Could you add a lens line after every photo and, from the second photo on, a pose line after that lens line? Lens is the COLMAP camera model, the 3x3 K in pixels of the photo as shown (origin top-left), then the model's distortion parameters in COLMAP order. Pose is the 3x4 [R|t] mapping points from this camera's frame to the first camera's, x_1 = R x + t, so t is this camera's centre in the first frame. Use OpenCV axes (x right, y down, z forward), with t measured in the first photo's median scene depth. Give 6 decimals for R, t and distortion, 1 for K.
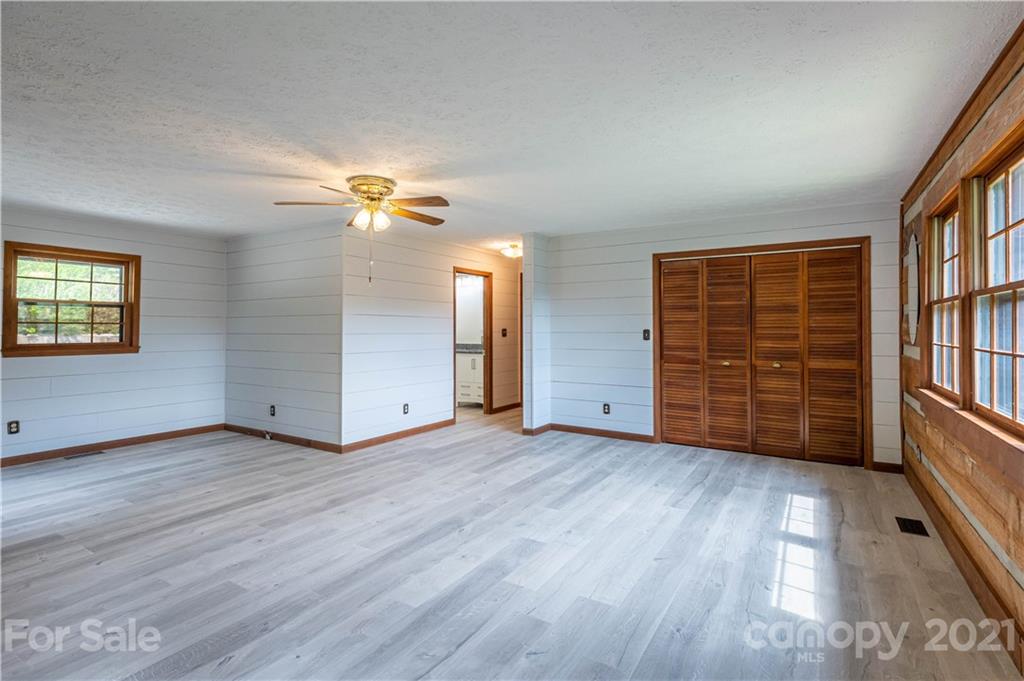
lens RADIAL K [[460.1, 0, 512.0], [0, 460.1, 340.5], [0, 0, 1]] dist [0.002706, 0.000267]
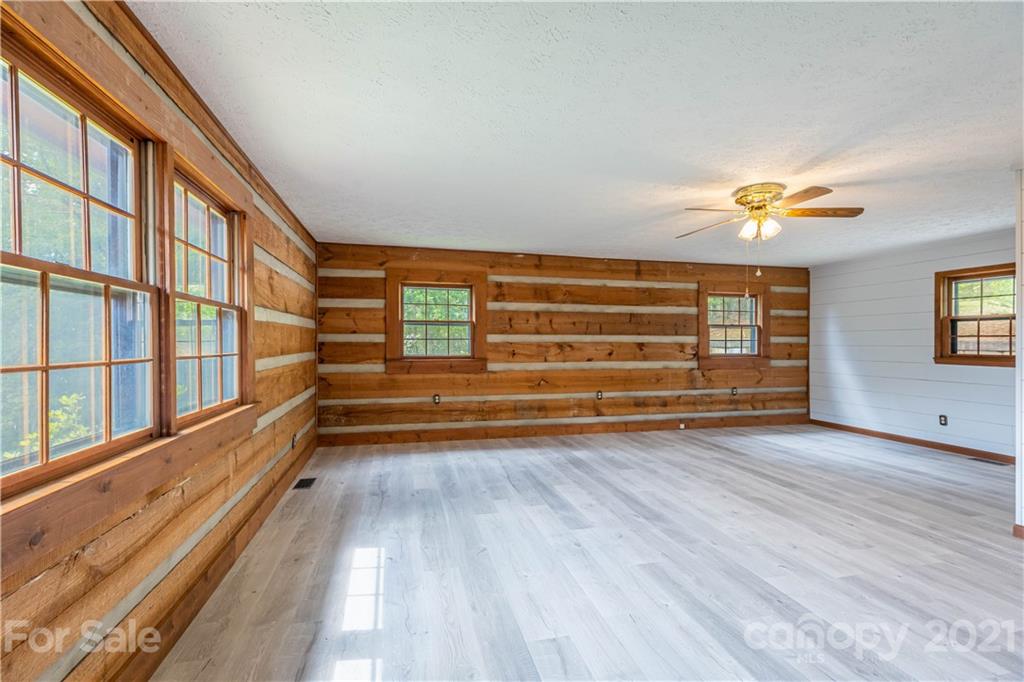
lens RADIAL K [[460.1, 0, 512.0], [0, 460.1, 341.0], [0, 0, 1]] dist [0.002706, 0.000267]
pose [[-0.674190, -0.002869, -0.738552, 0.900057], [-0.022194, 0.999620, 0.016377, -0.021055], [0.738224, 0.027433, -0.673998, 1.489663]]
